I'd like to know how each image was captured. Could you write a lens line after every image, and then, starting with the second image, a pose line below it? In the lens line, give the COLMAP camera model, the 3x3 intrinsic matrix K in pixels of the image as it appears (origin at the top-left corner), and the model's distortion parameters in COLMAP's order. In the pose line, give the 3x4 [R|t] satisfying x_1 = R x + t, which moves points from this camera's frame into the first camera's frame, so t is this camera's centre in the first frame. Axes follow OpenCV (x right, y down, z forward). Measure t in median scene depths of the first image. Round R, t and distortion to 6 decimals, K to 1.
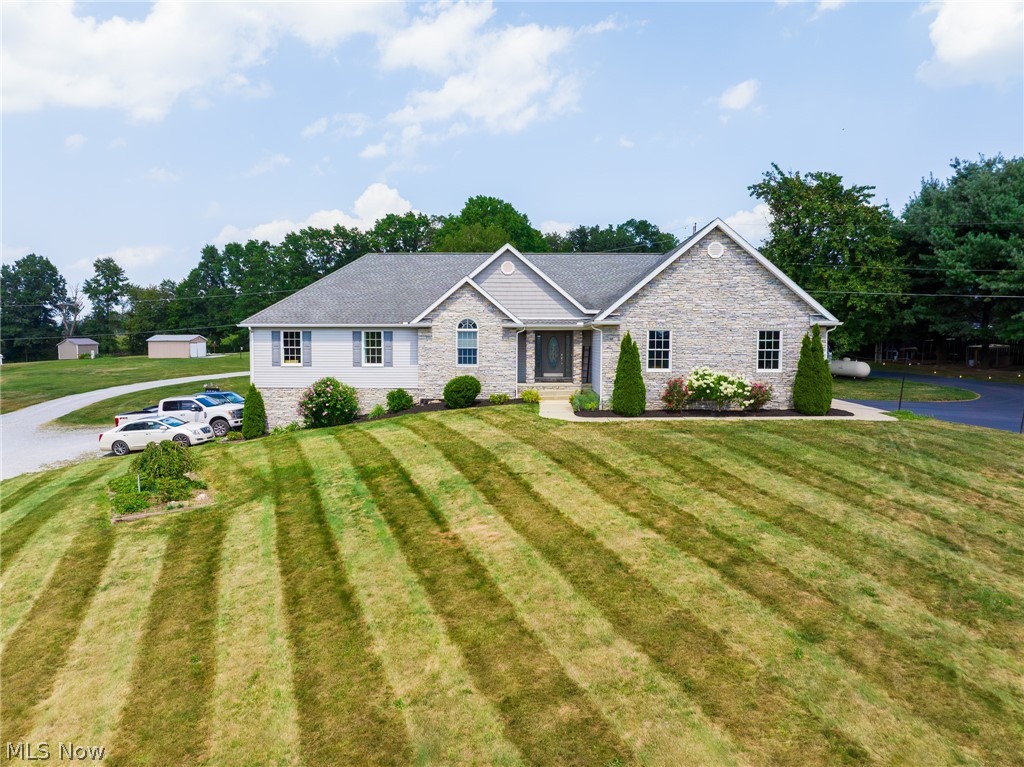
lens RADIAL K [[714.3, 0, 518.1], [0, 714.3, 381.0], [0, 0, 1]] dist [-0.041201, 0.008638]
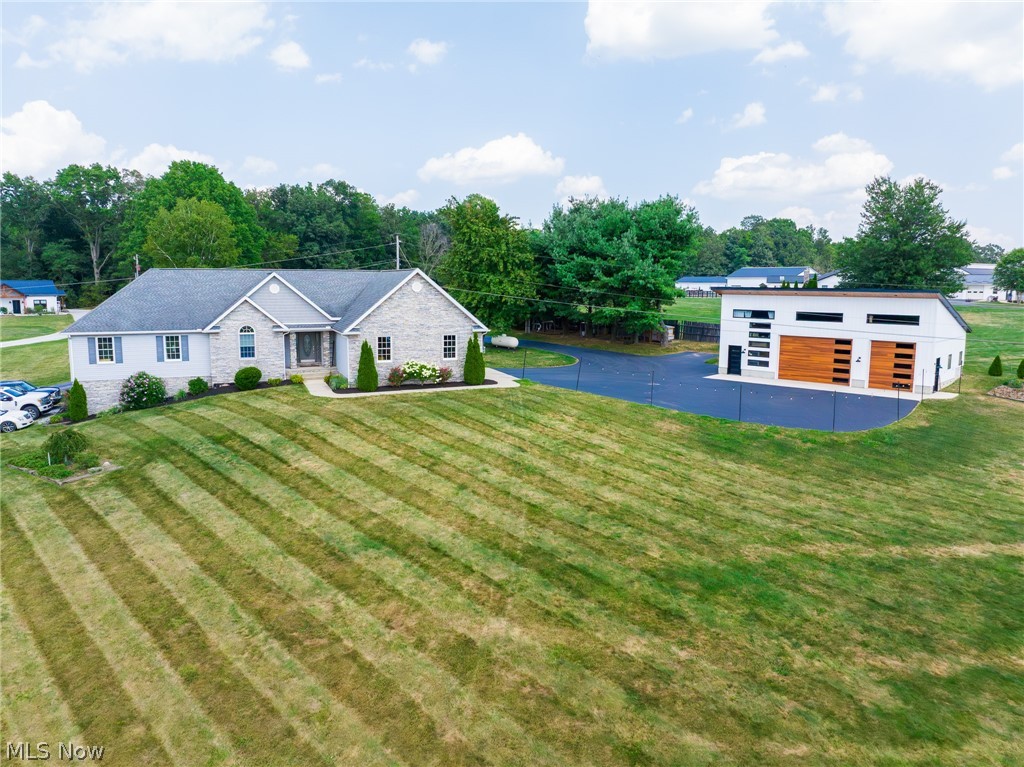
lens RADIAL K [[714.3, 0, 516.2], [0, 714.3, 373.9], [0, 0, 1]] dist [-0.041201, 0.008638]
pose [[0.914325, -0.048904, 0.402017, -0.182839], [0.019919, 0.996911, 0.075968, -0.104843], [-0.404490, -0.061452, 0.912475, -0.602374]]
